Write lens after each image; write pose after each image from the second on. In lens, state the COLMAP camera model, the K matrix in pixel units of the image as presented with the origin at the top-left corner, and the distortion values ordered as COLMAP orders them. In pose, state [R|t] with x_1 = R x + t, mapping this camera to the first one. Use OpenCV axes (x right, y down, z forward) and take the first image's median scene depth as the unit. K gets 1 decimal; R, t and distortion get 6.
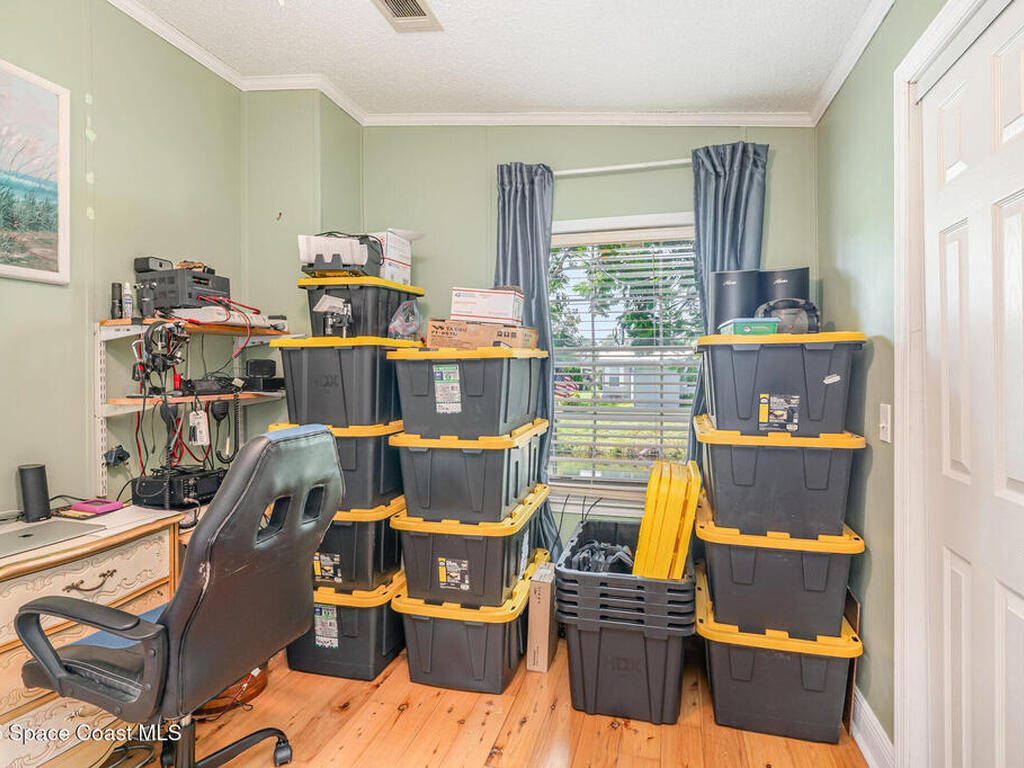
lens RADIAL K [[564.7, 0, 512.0], [0, 564.7, 383.0], [0, 0, 1]] dist [0.007388, 0.001454]
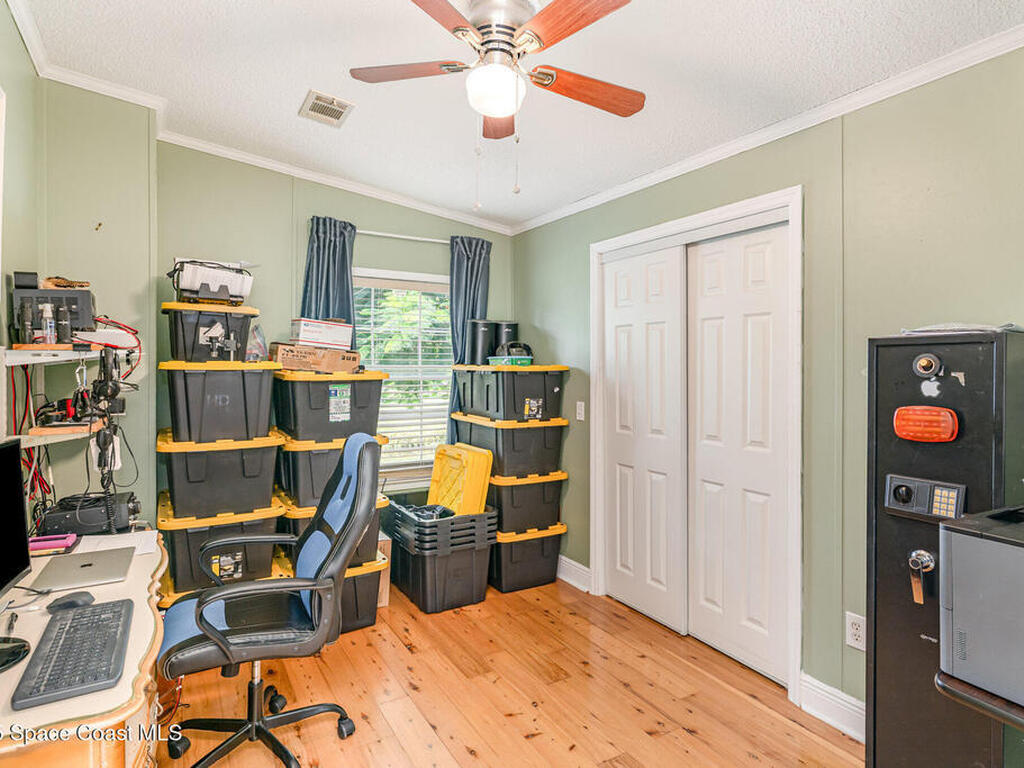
lens RADIAL K [[564.7, 0, 513.5], [0, 564.7, 386.4], [0, 0, 1]] dist [0.007388, 0.001454]
pose [[0.700749, -0.020793, 0.713105, -0.759646], [0.012649, 0.999780, 0.016722, -0.044156], [-0.713296, -0.002698, 0.700858, -0.197042]]
